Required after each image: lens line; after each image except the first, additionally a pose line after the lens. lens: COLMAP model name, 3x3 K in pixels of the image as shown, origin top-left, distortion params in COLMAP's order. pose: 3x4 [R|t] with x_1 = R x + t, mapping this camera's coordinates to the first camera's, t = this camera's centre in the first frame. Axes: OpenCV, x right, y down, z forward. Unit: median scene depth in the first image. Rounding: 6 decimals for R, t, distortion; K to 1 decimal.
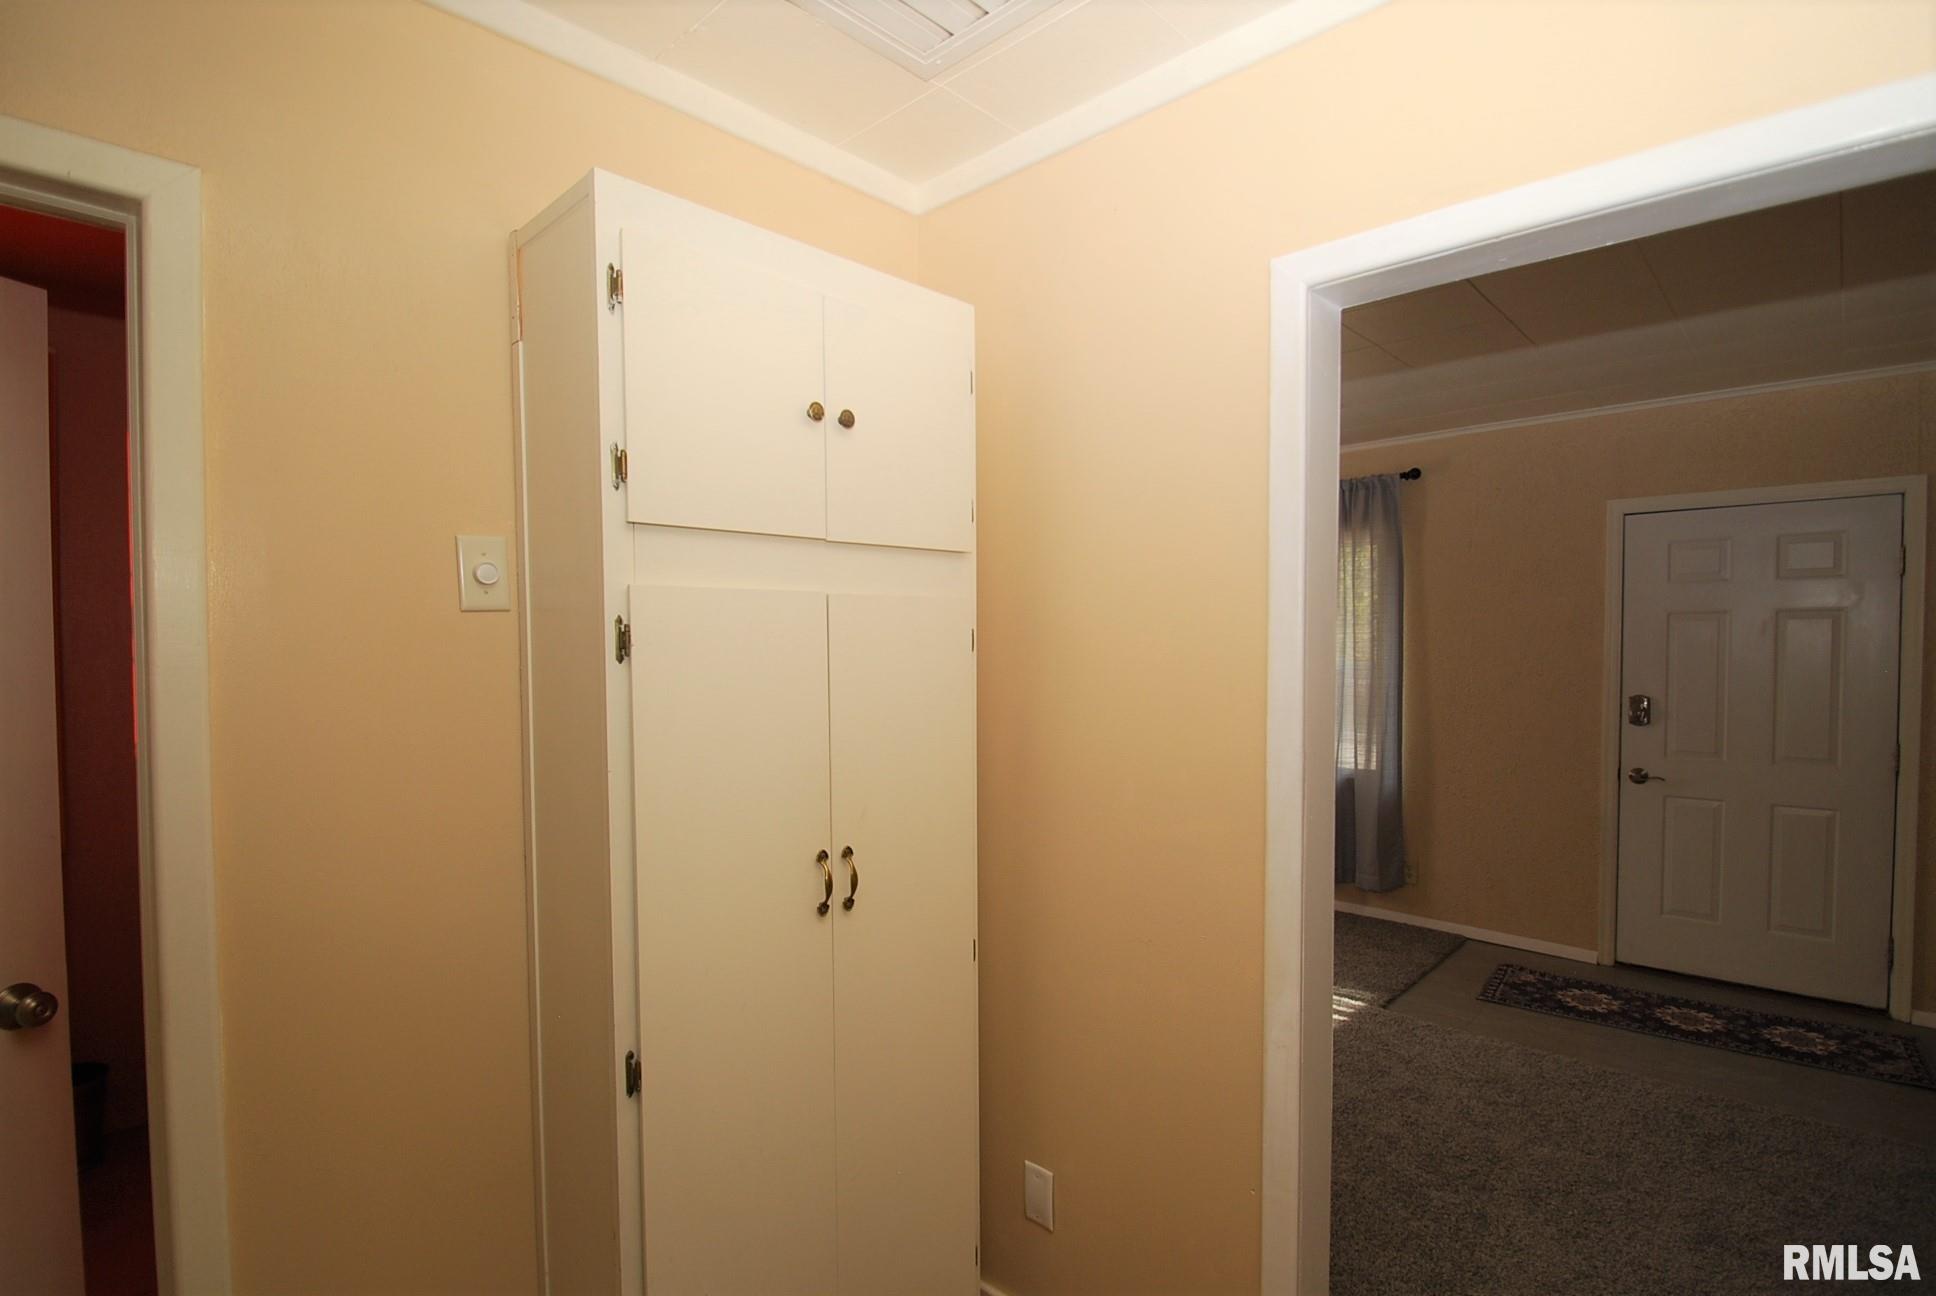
lens RADIAL K [[972.5, 0, 968.0], [0, 972.5, 648.0], [0, 0, 1]] dist [-0.001720, -0.017990]
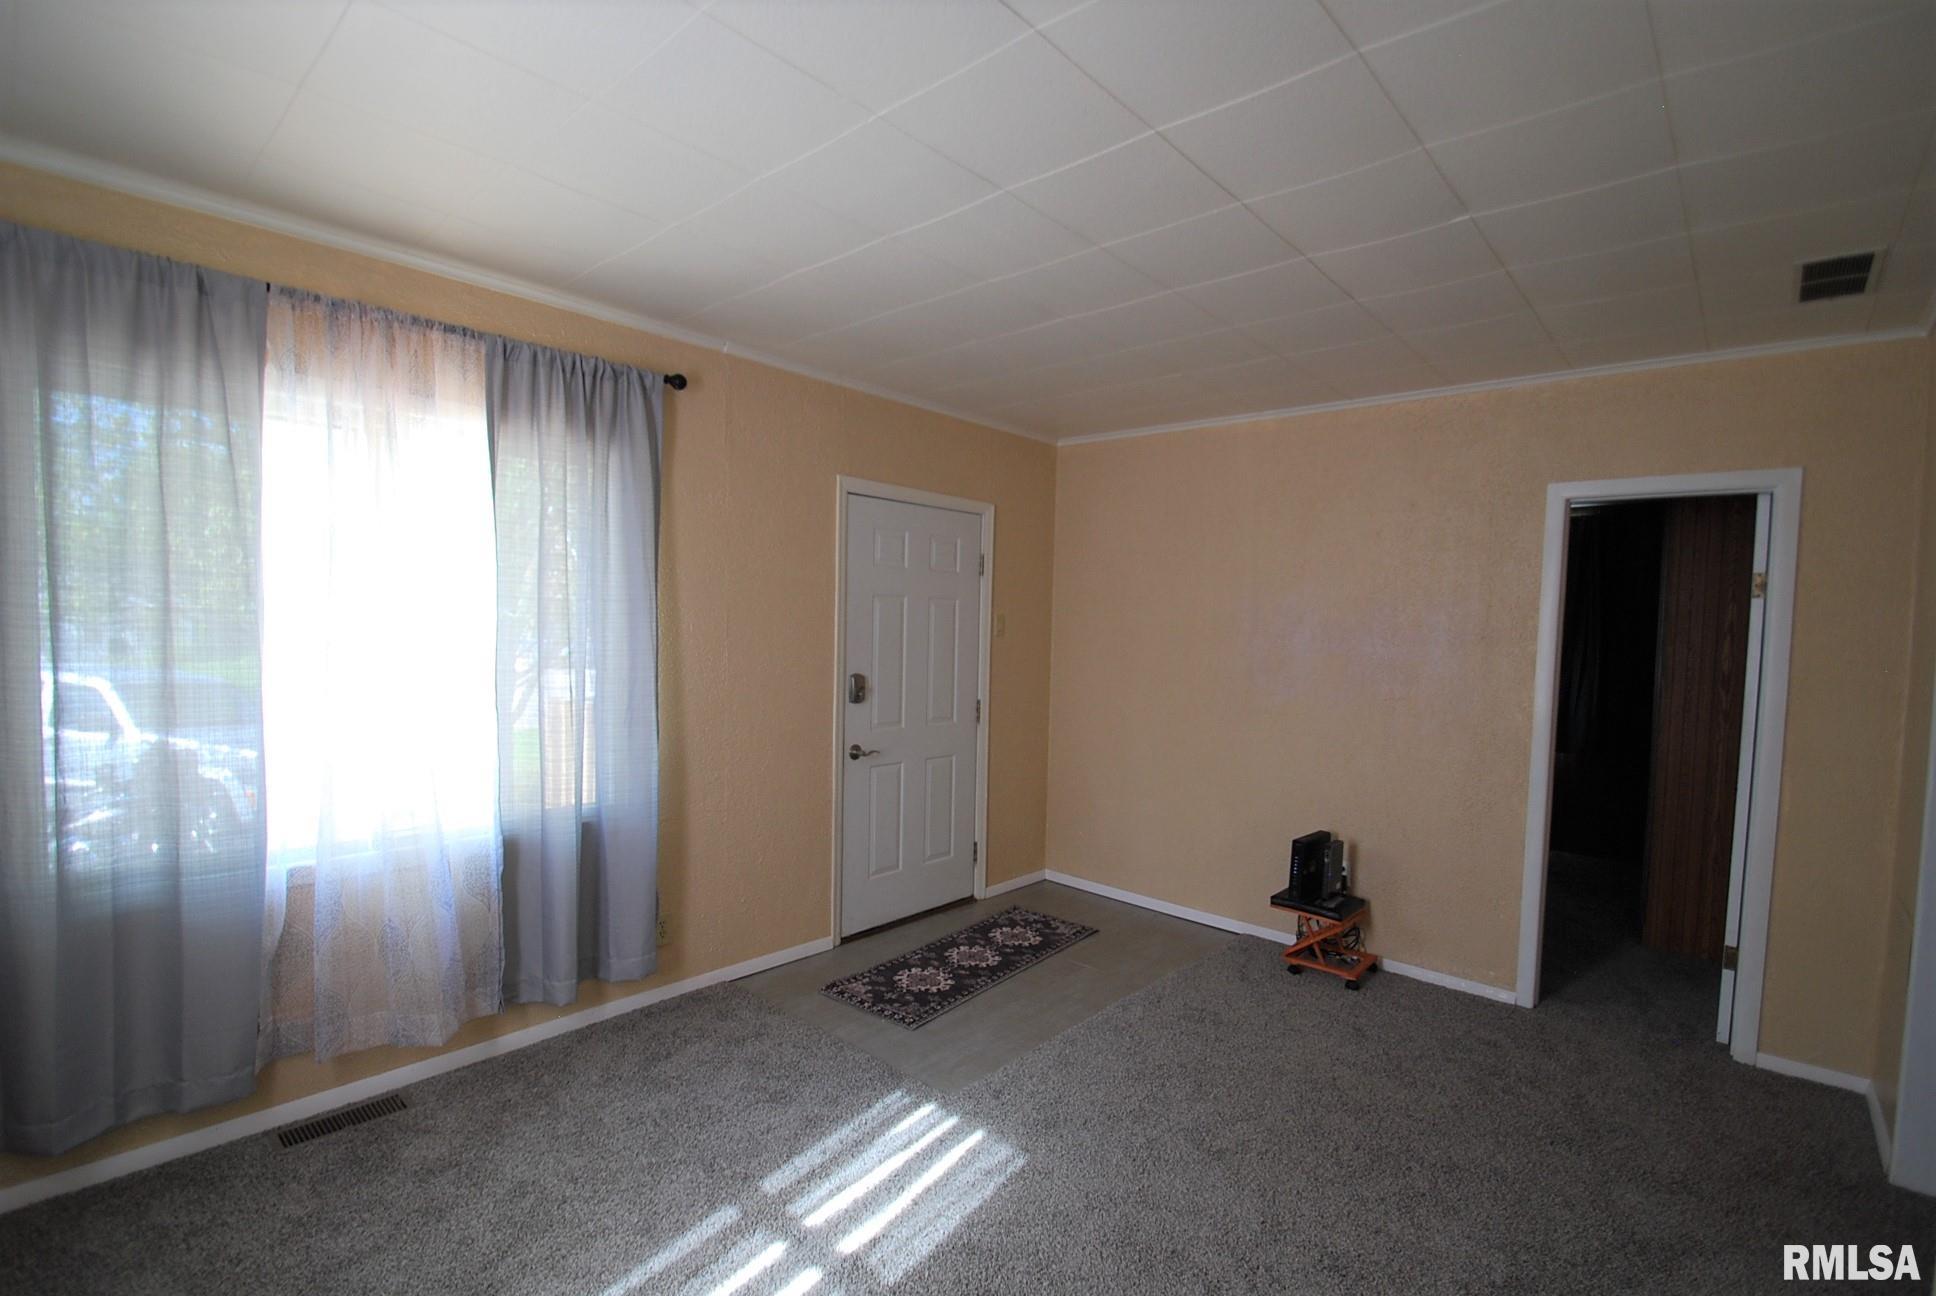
lens RADIAL K [[870.2, 0, 963.8], [0, 870.2, 675.9], [0, 0, 1]] dist [0.010287, -0.018141]
pose [[-0.021802, -0.057352, 0.998116, -0.234780], [-0.018820, 0.998200, 0.056946, -0.003637], [-0.999585, -0.017543, -0.022842, 0.937464]]
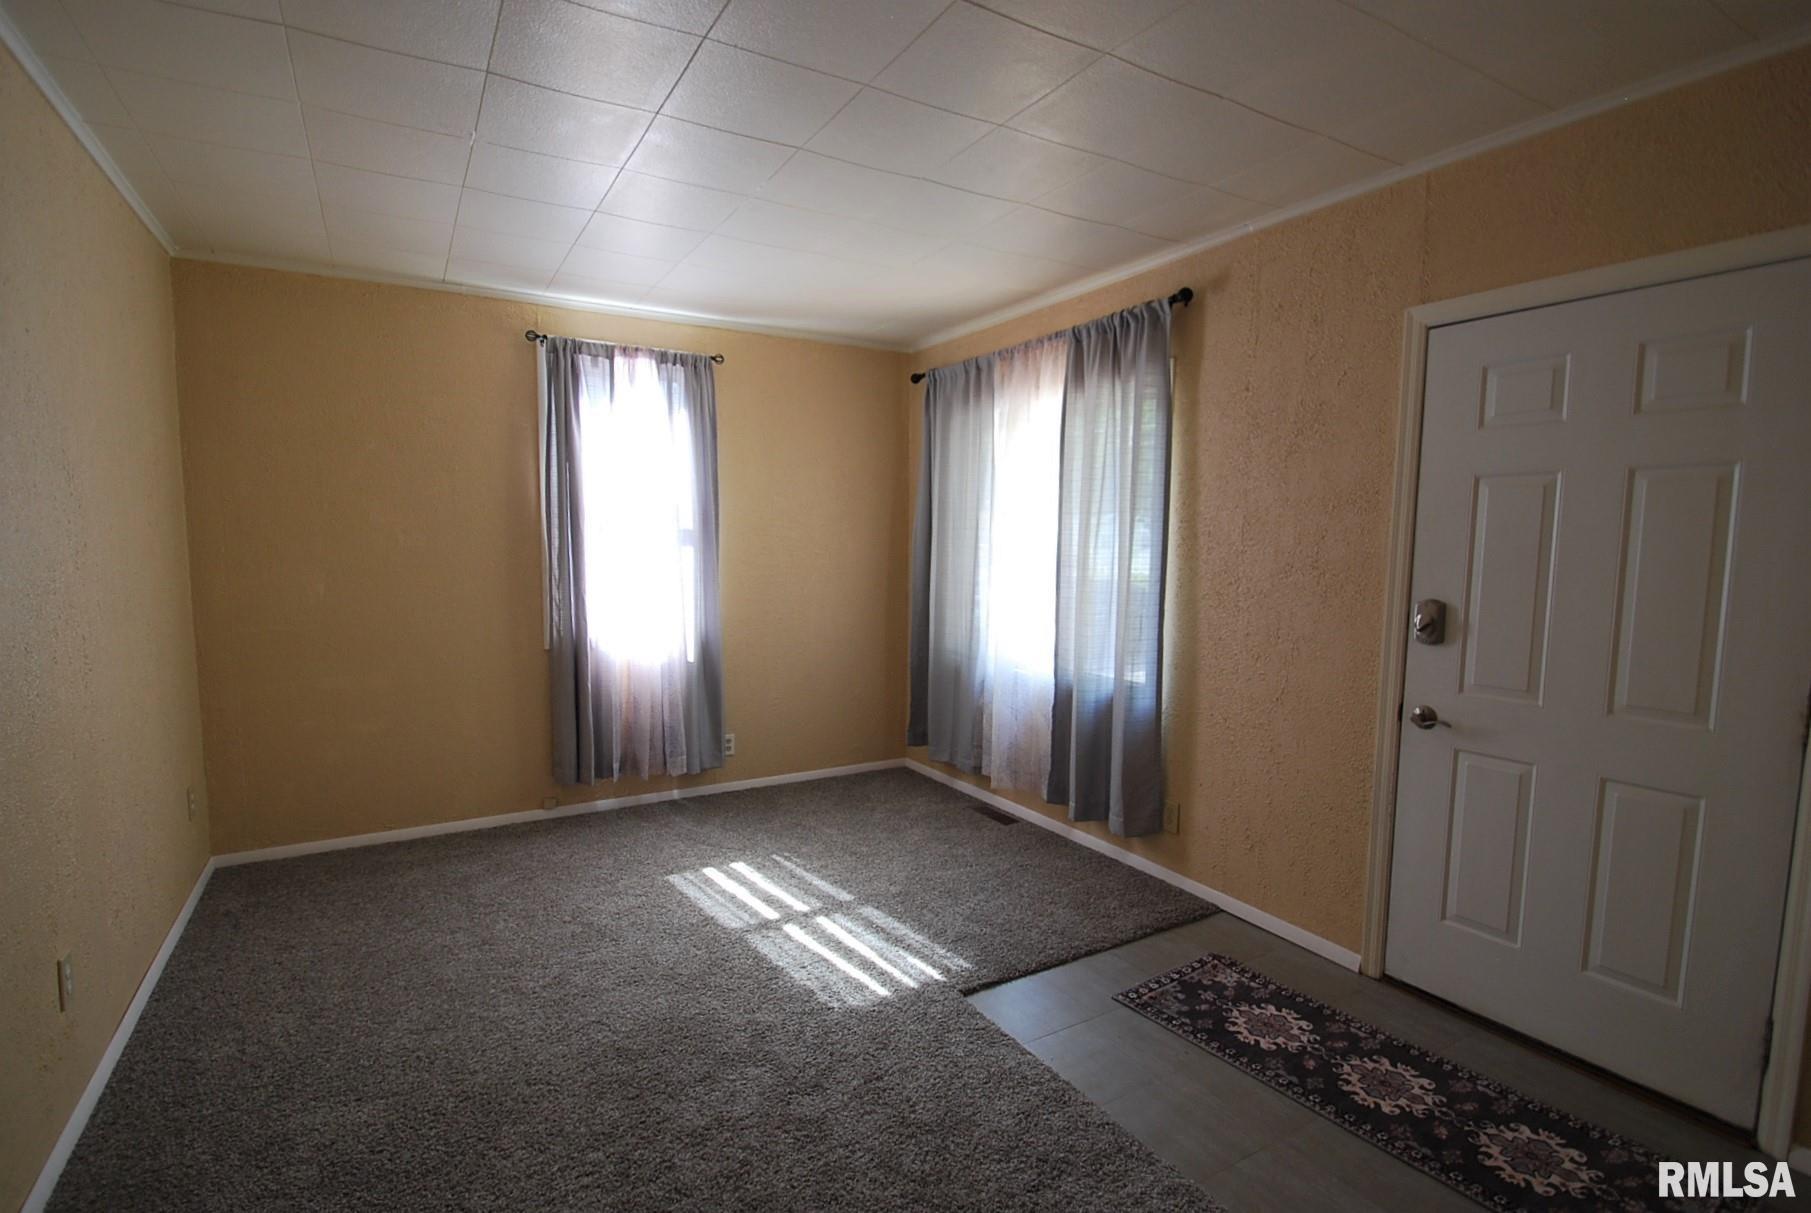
lens RADIAL K [[901.5, 0, 904.8], [0, 901.5, 621.5], [0, 0, 1]] dist [0.020038, -0.026514]
pose [[0.956156, 0.030247, -0.291291, 0.542698], [-0.003369, 0.995722, 0.092334, 0.006941], [0.292838, -0.087305, 0.952168, 0.298684]]
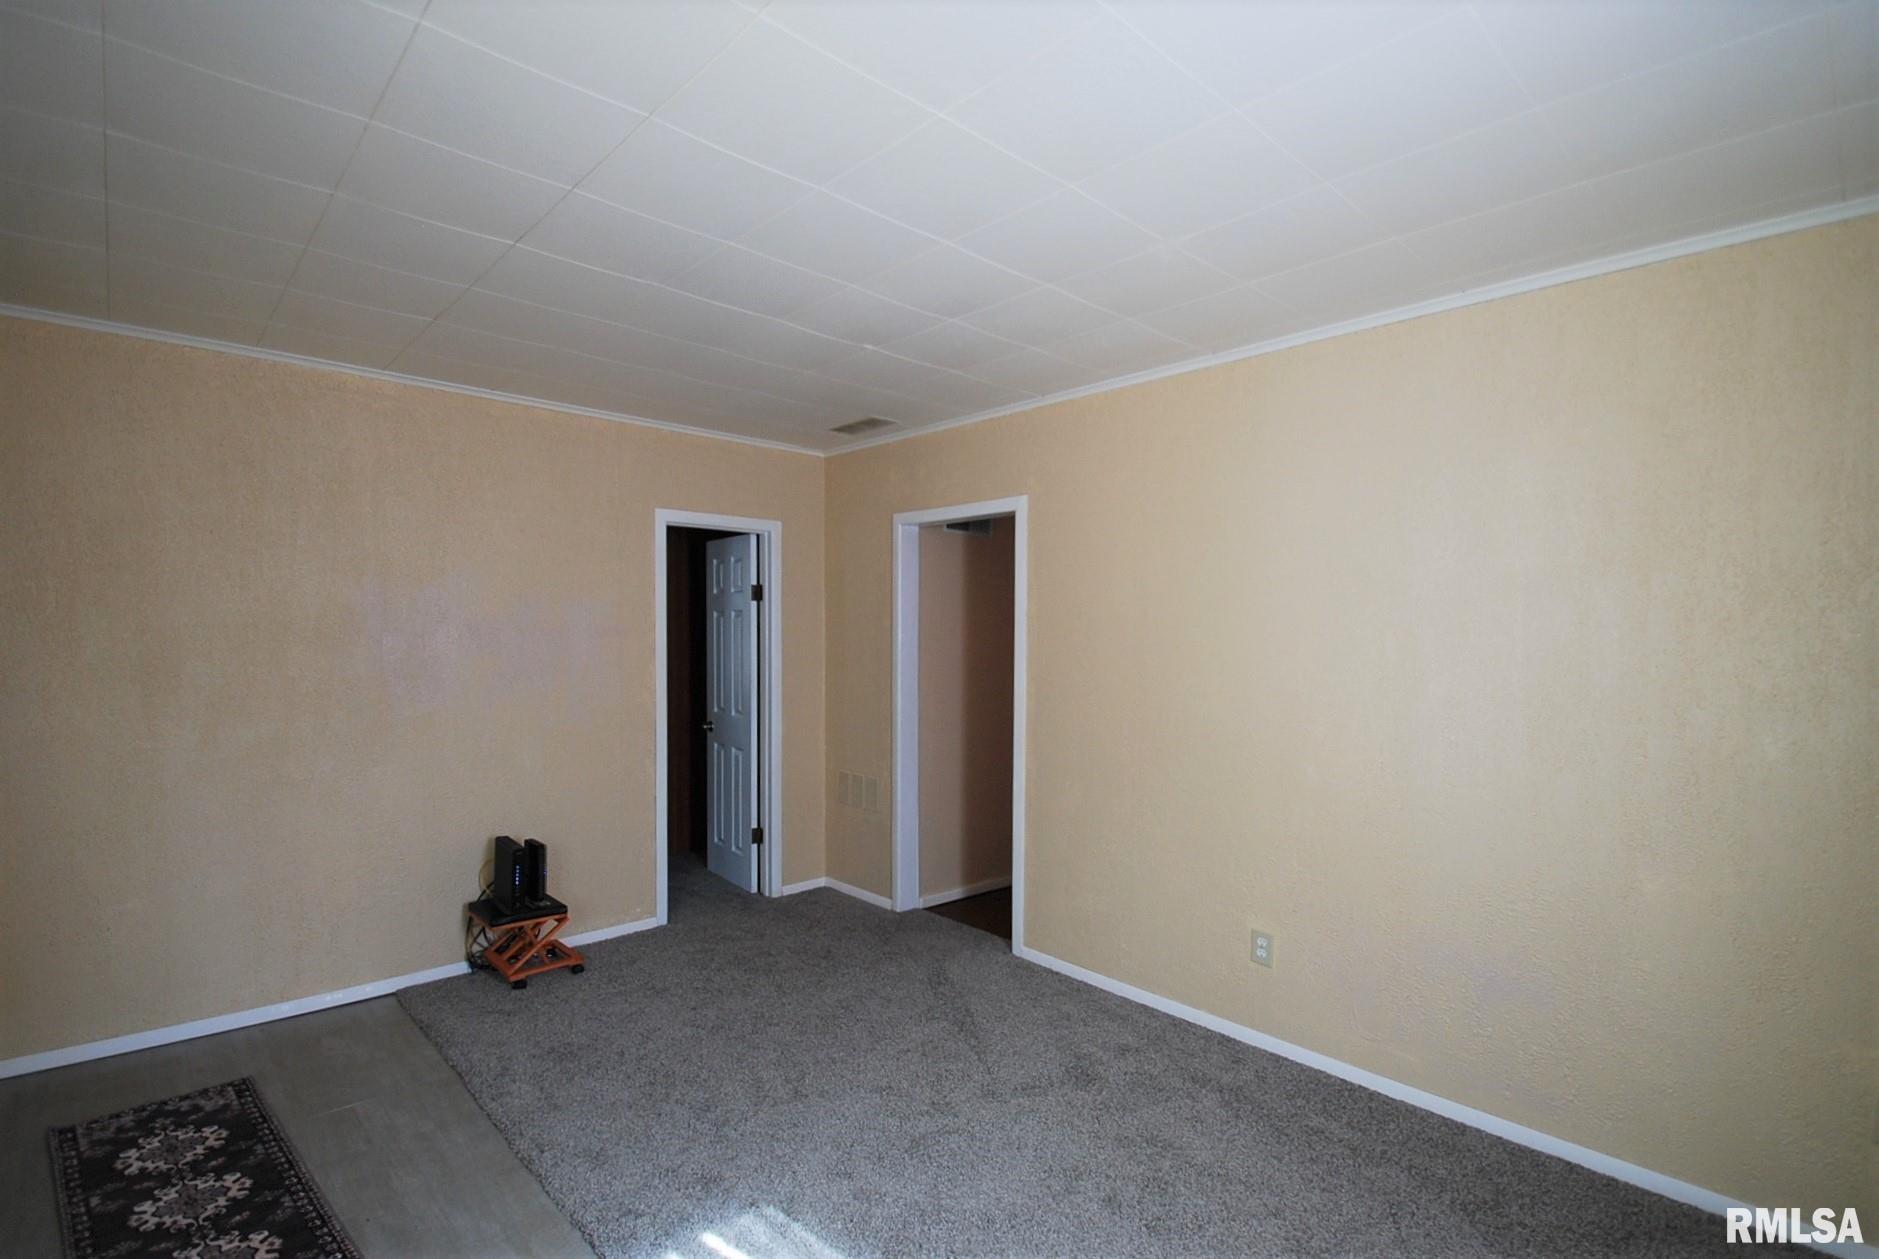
lens RADIAL K [[870.4, 0, 940.9], [0, 870.4, 650.6], [0, 0, 1]] dist [0.013691, -0.017349]
pose [[-0.997482, -0.006227, 0.070647, 0.173215], [-0.003767, 0.999384, 0.034899, -0.016246], [-0.070820, 0.034545, -0.996891, 1.394413]]
